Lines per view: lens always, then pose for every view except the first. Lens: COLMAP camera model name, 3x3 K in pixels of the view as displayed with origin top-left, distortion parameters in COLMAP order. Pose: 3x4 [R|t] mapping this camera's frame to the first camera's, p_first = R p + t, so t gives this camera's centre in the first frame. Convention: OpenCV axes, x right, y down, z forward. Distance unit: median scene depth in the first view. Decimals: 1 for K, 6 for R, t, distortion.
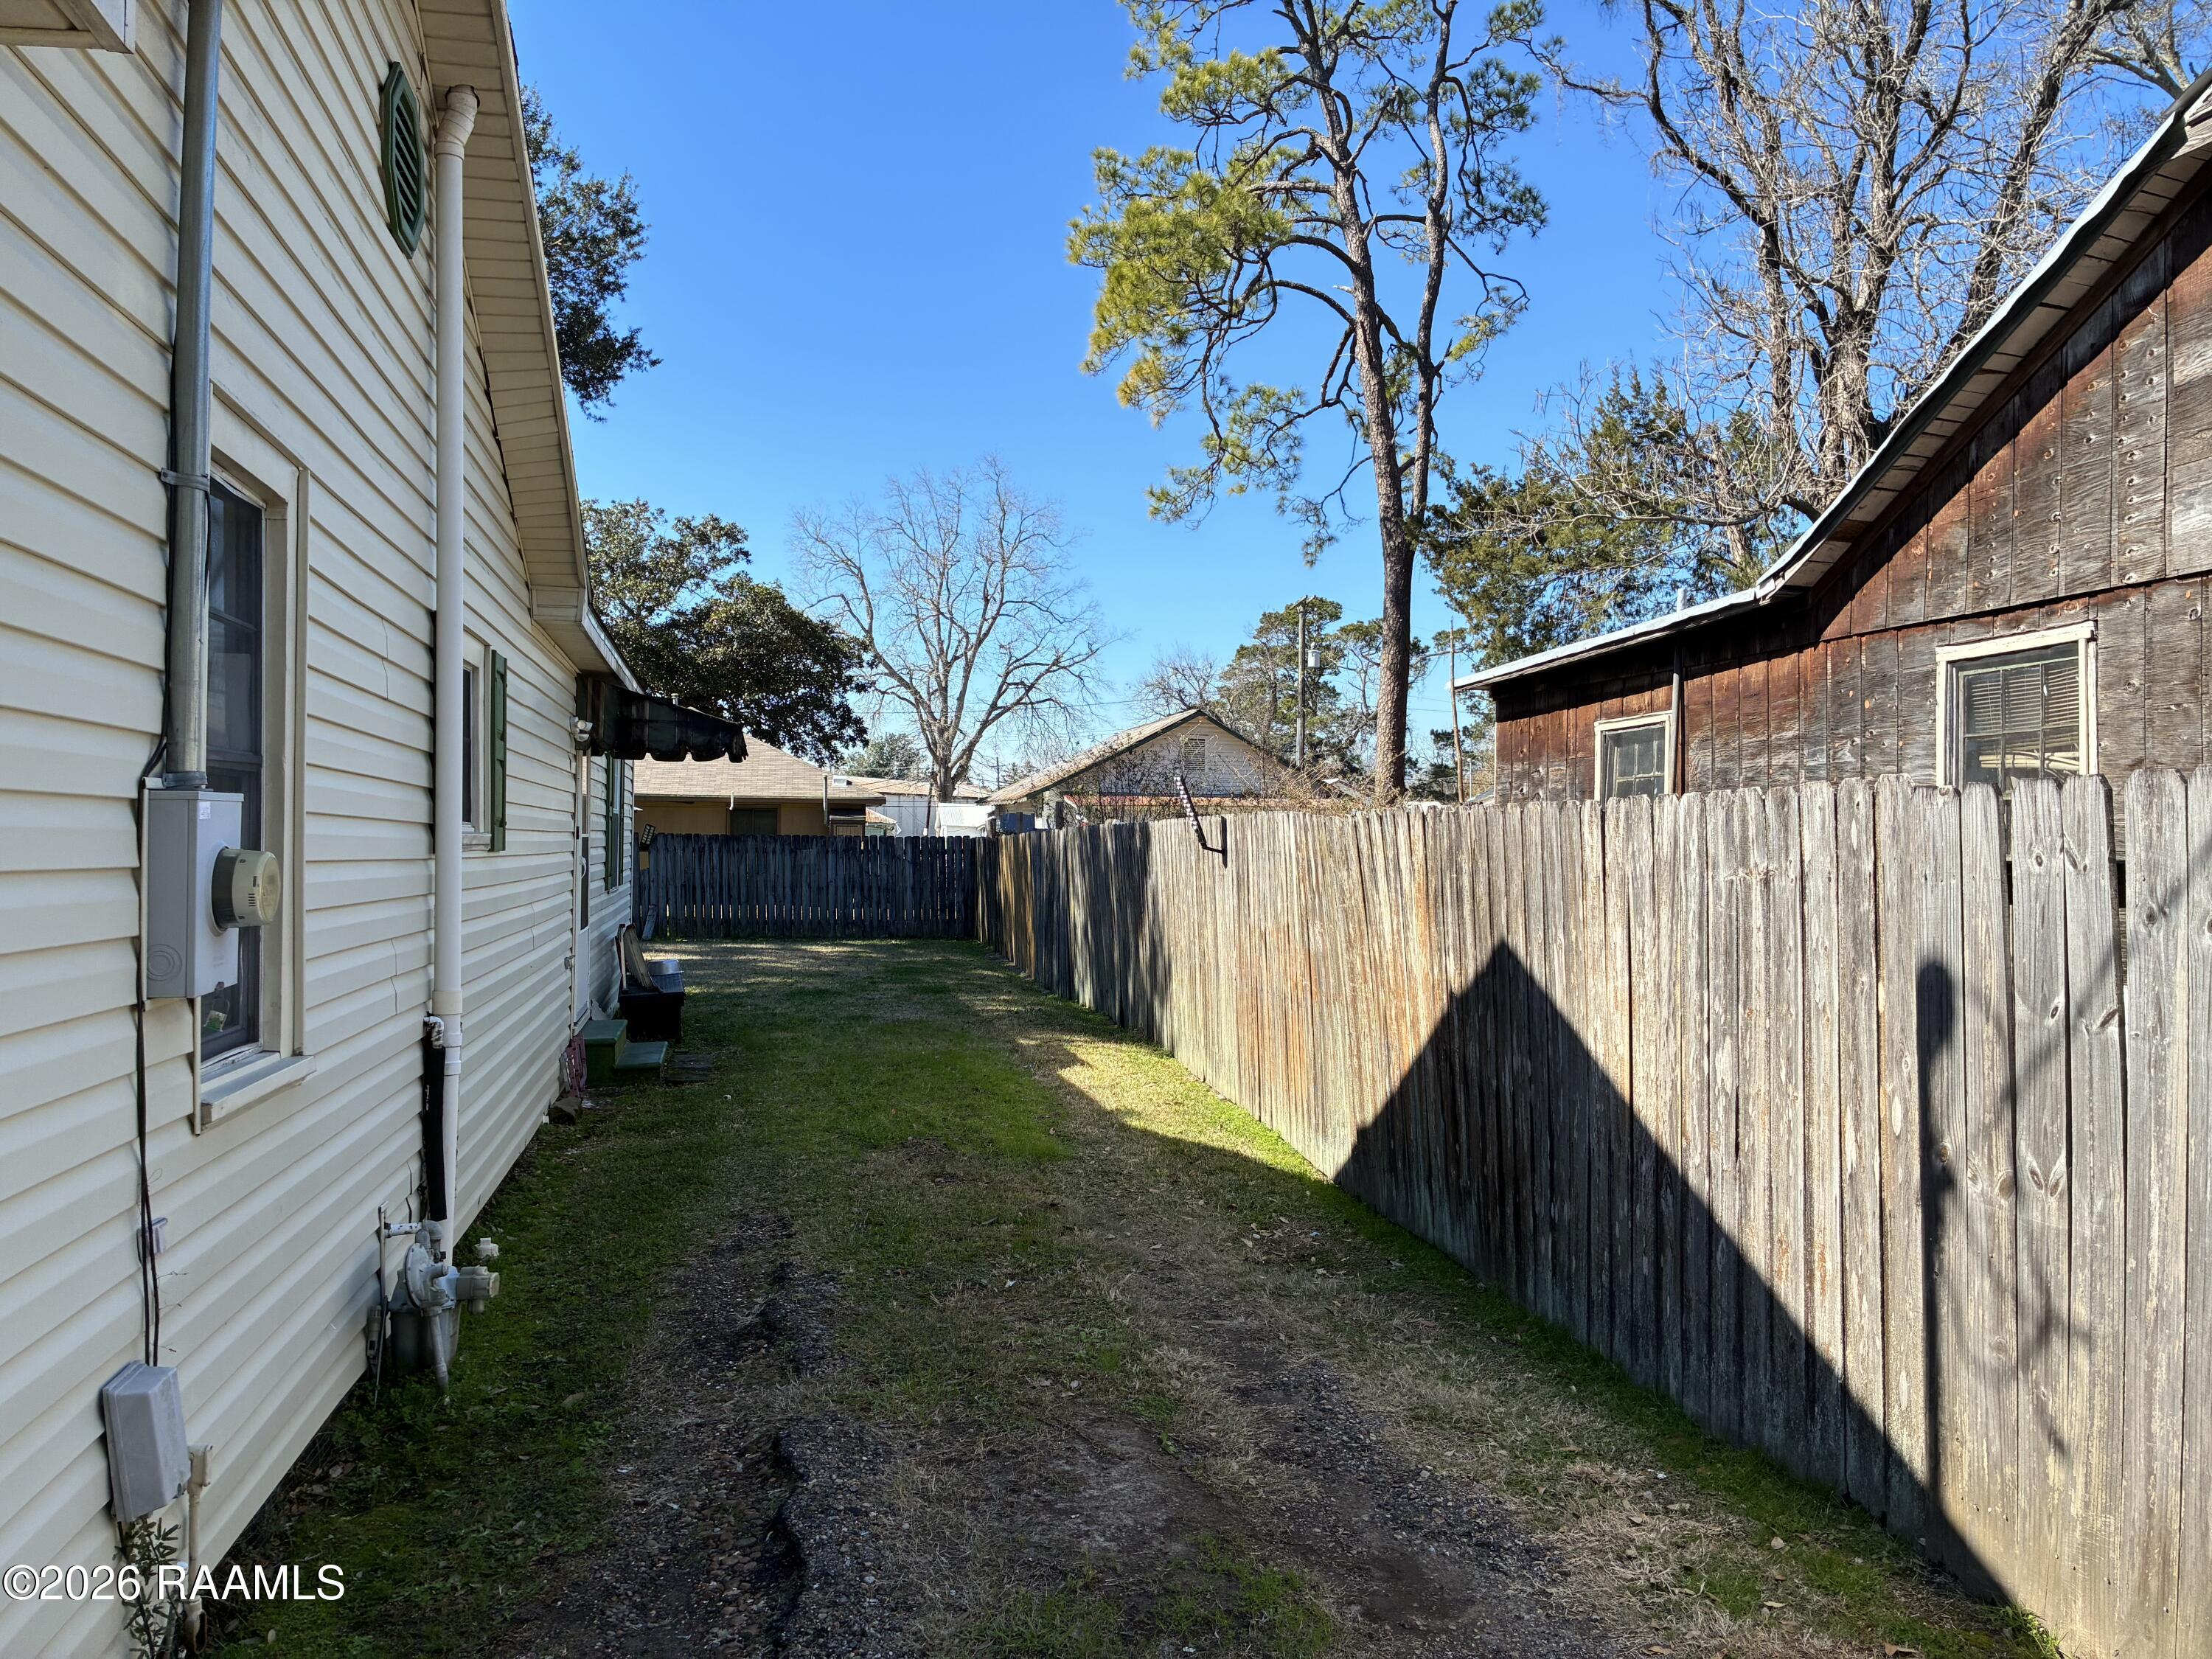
lens RADIAL K [[1703.3, 0, 1100.8], [0, 1703.3, 828.6], [0, 0, 1]] dist [0.027688, -0.039434]
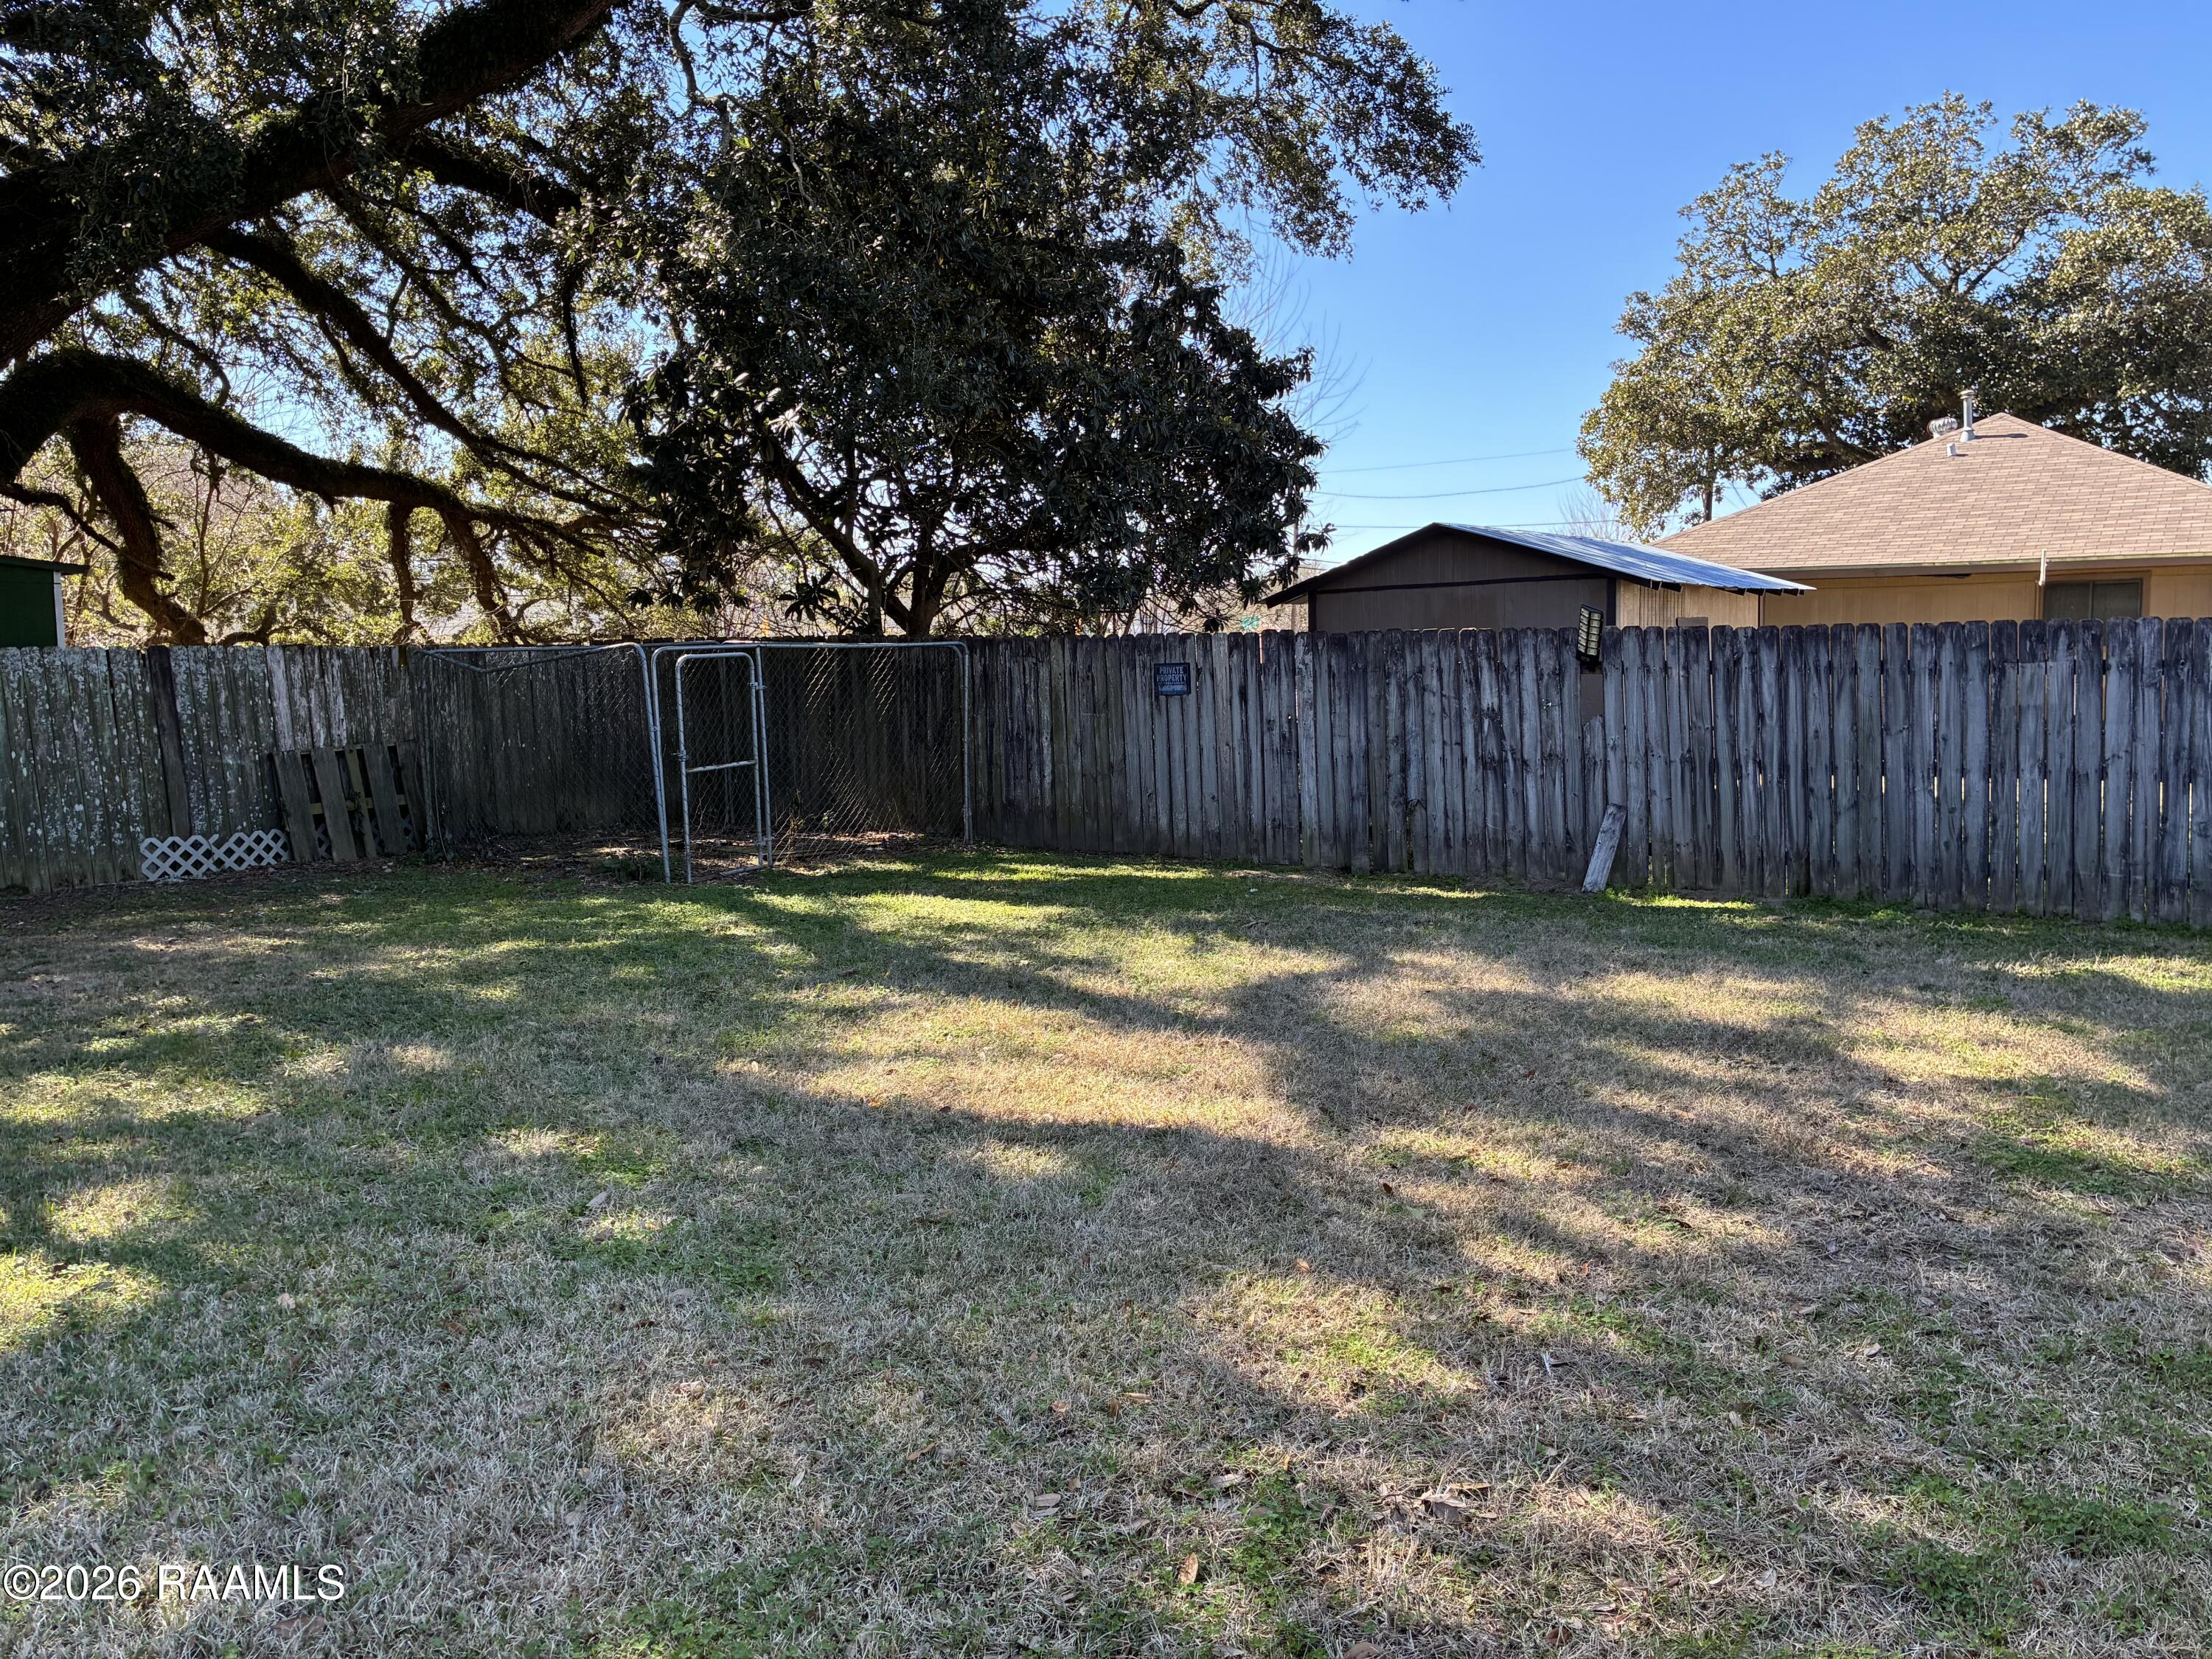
lens RADIAL K [[1703.3, 0, 1108.7], [0, 1703.3, 837.3], [0, 0, 1]] dist [0.027688, -0.039434]
pose [[0.703797, 0.066053, -0.707324, -0.020296], [0.019839, 0.993452, 0.112513, 0.001641], [0.710124, -0.093218, 0.697878, 0.260910]]
